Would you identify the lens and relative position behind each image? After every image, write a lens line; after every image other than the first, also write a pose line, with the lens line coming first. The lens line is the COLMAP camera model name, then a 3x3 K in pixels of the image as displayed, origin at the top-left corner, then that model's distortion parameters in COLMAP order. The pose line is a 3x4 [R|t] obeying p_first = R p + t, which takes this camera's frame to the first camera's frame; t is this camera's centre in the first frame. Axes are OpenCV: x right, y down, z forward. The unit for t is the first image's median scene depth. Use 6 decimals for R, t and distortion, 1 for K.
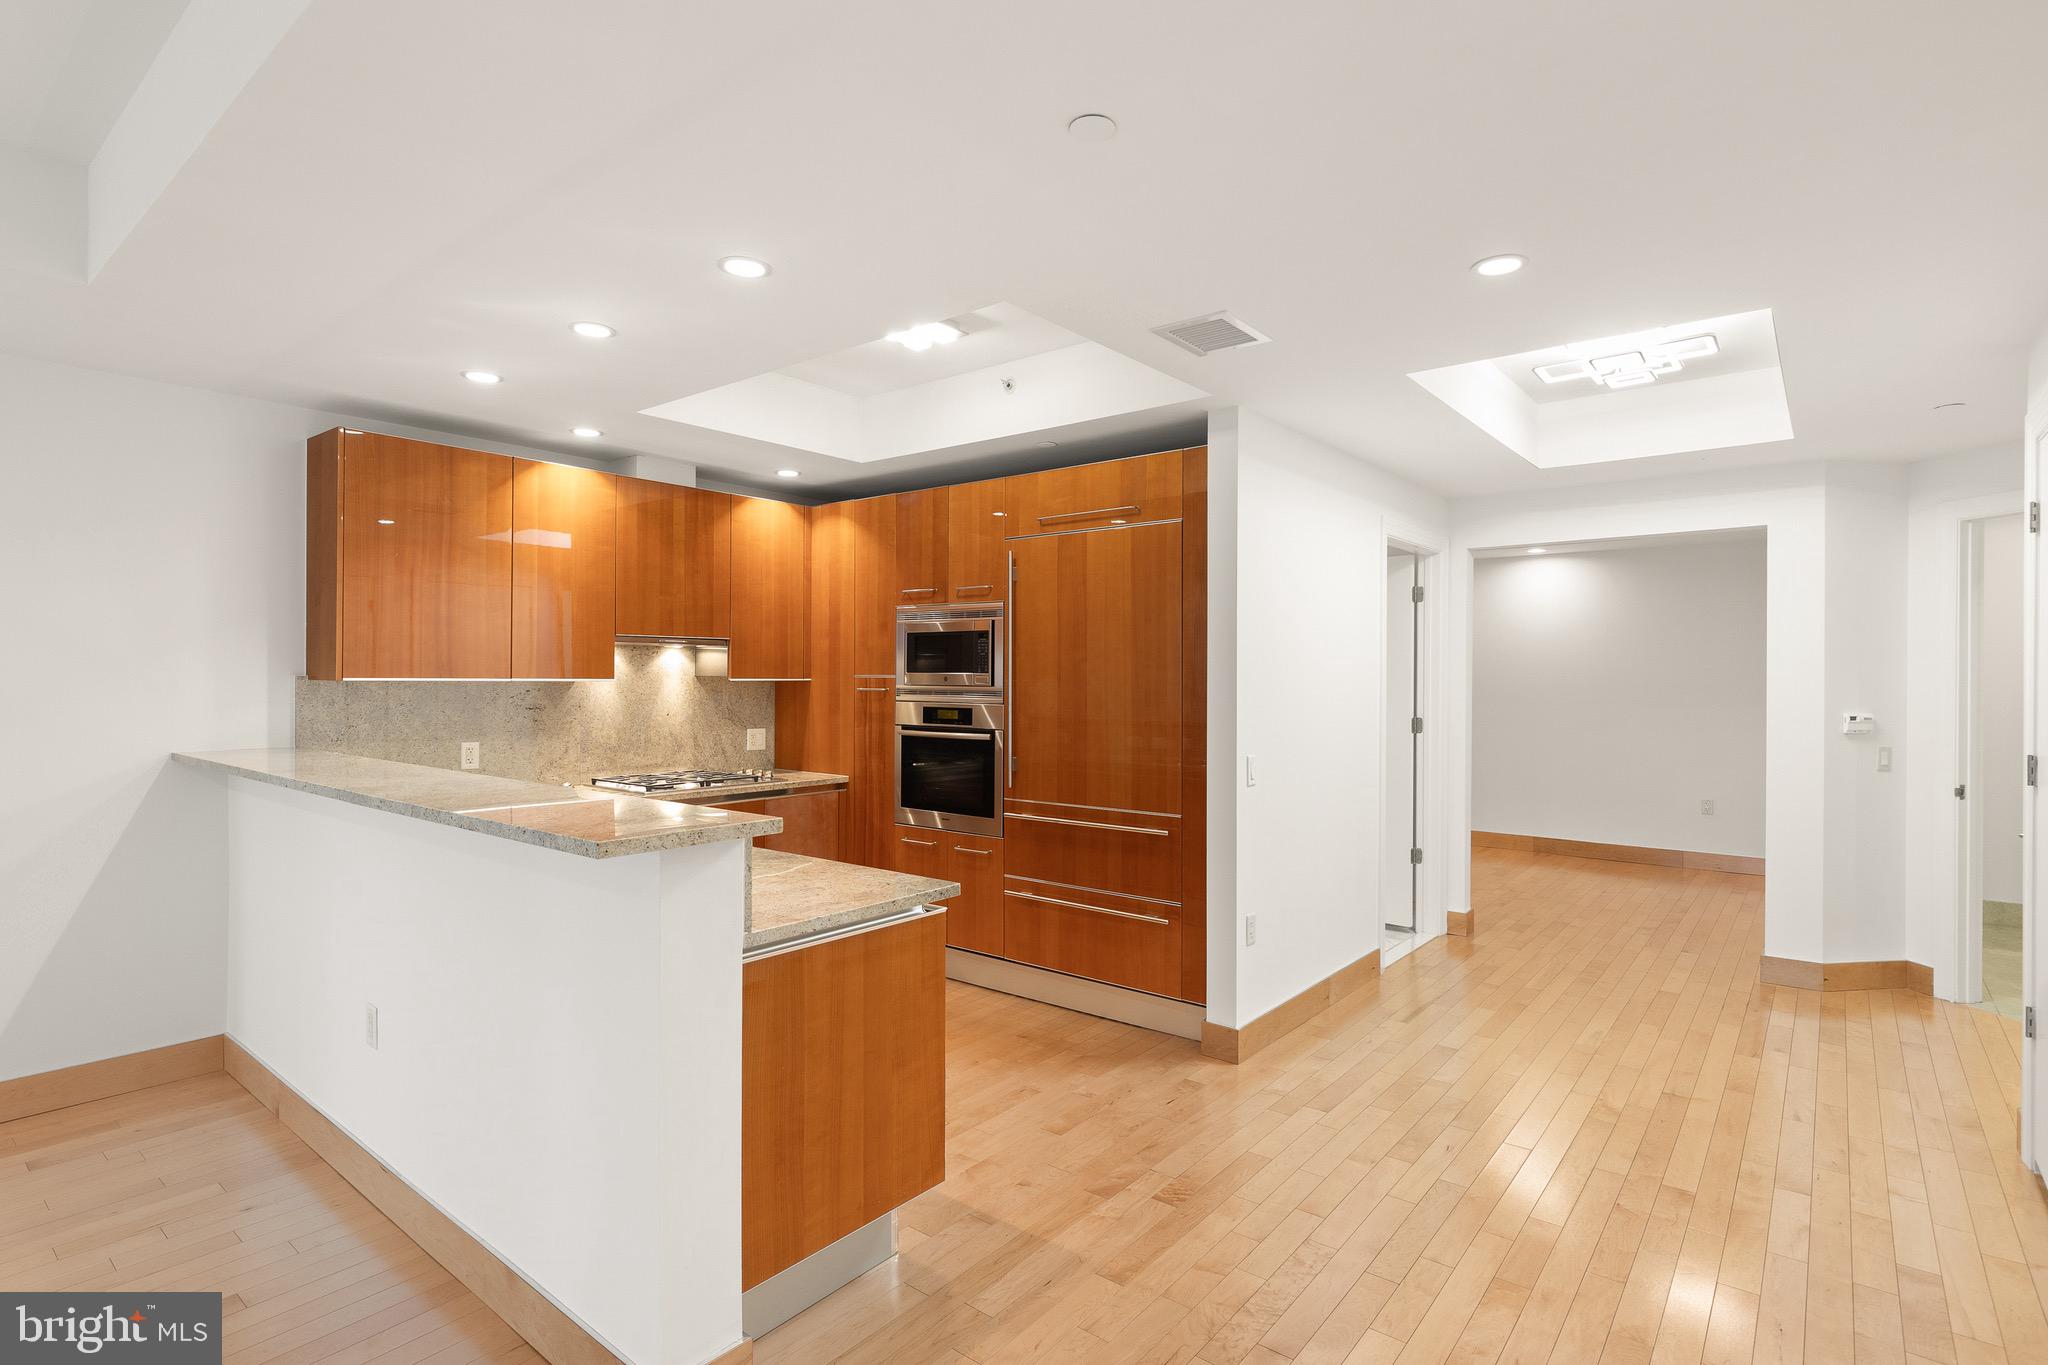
lens RADIAL K [[1002.8, 0, 1029.0], [0, 1002.8, 685.8], [0, 0, 1]] dist [-0.001071, -0.000608]
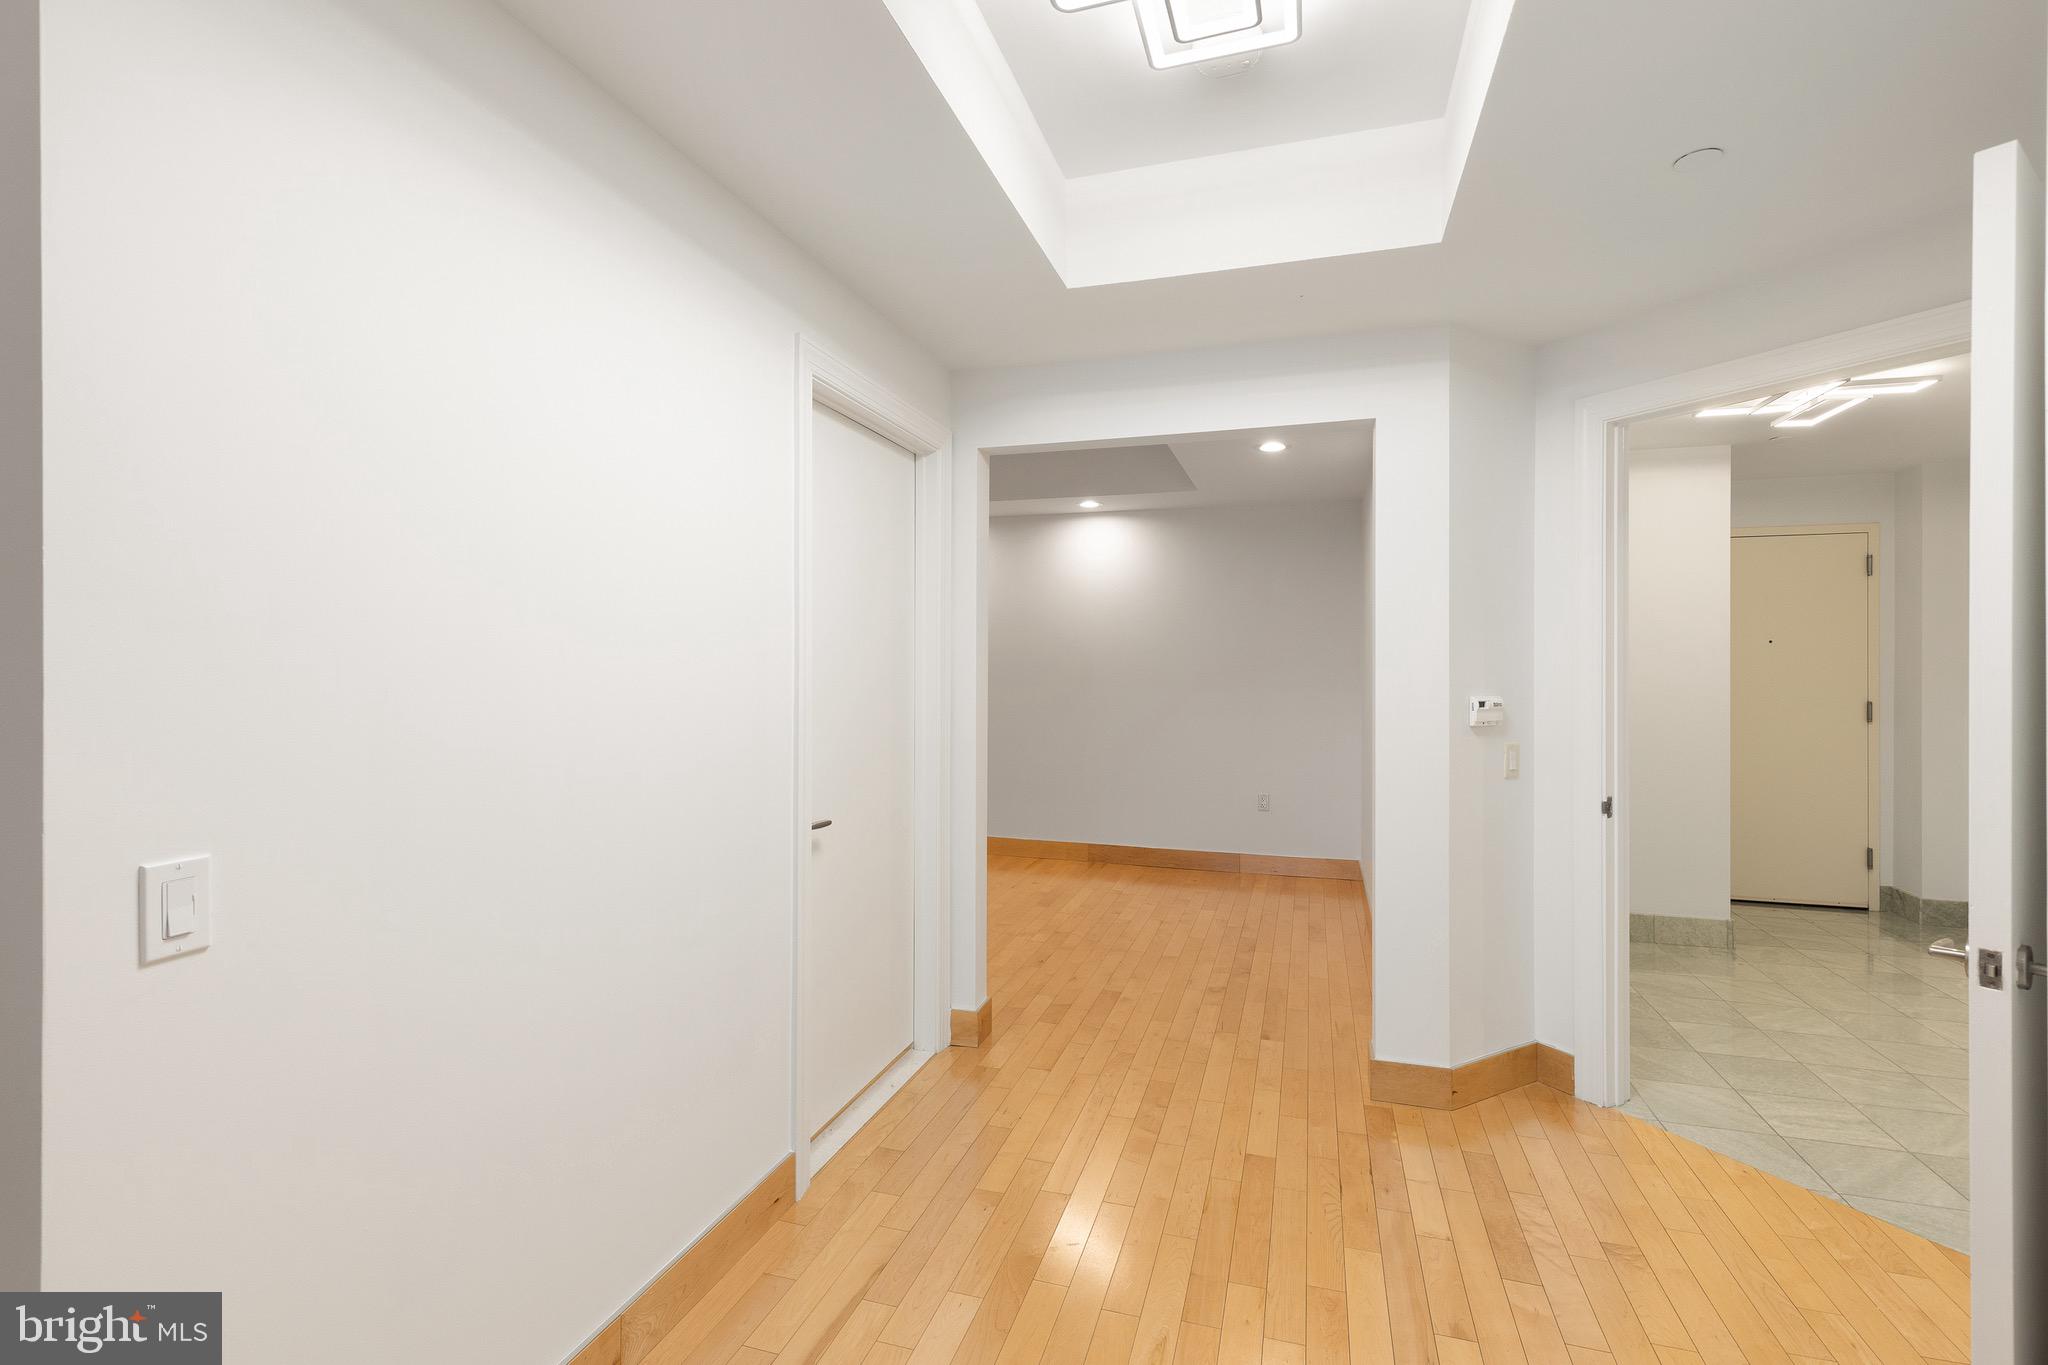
lens RADIAL K [[923.7, 0, 1029.8], [0, 923.7, 665.6], [0, 0, 1]] dist [0.006535, -0.001854]
pose [[0.927327, 0.001416, 0.374250, 0.294565], [0.001384, 0.999973, -0.007213, 0.009918], [-0.374250, 0.007207, 0.927300, 0.522789]]
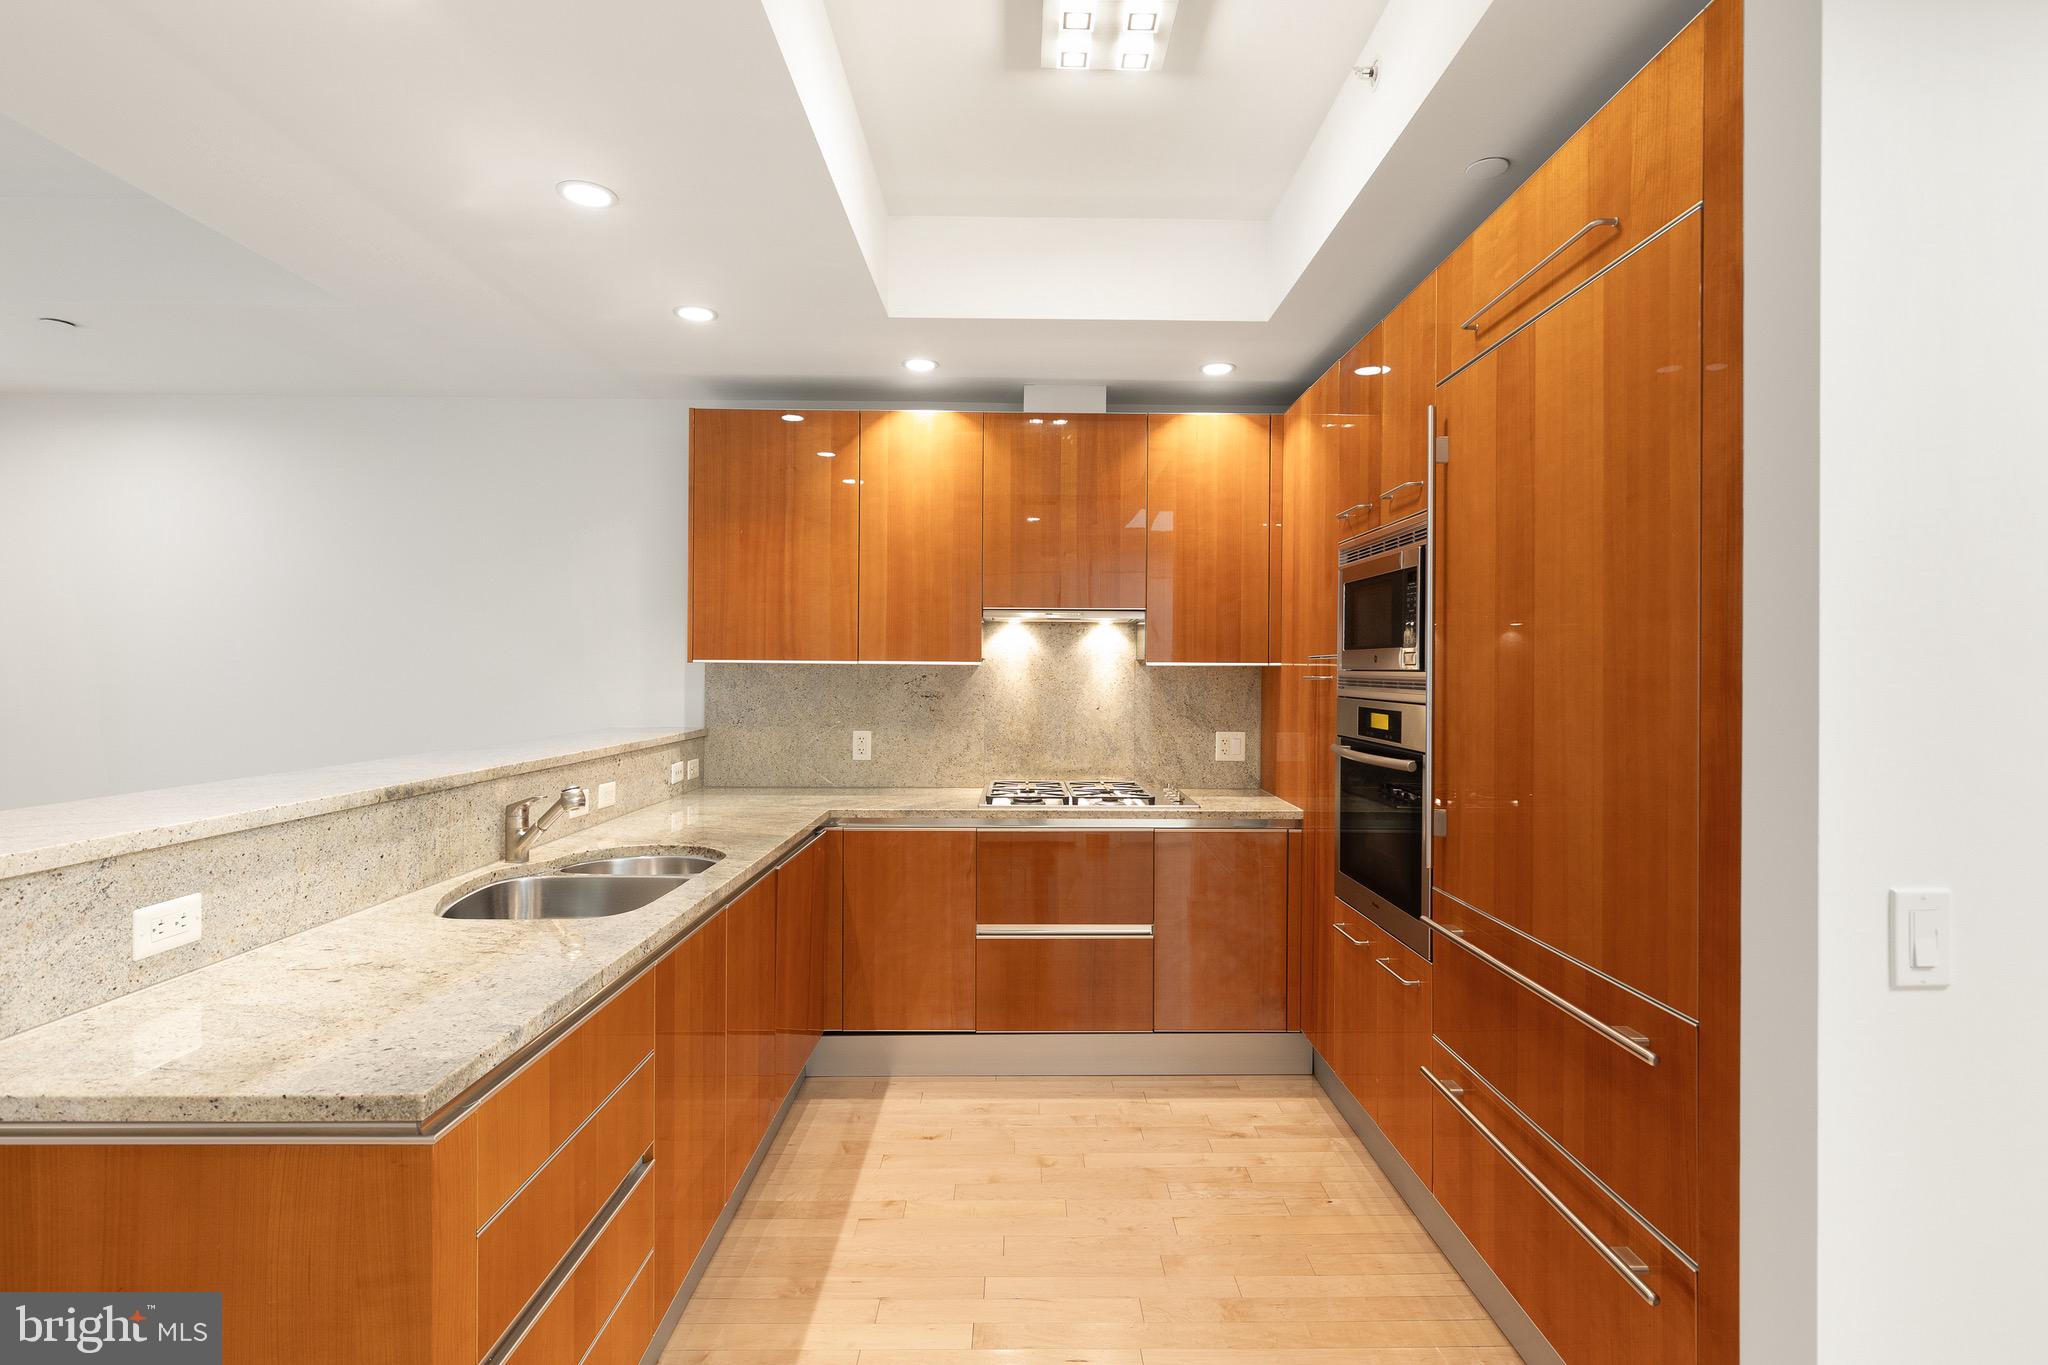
lens RADIAL K [[1001.9, 0, 1029.5], [0, 1001.9, 673.2], [0, 0, 1]] dist [0.000237, -0.000081]
pose [[0.637915, 0.001415, -0.770106, 0.232376], [-0.009810, 0.999932, -0.006288, 0.006848], [0.770044, 0.011566, 0.637885, 0.490231]]
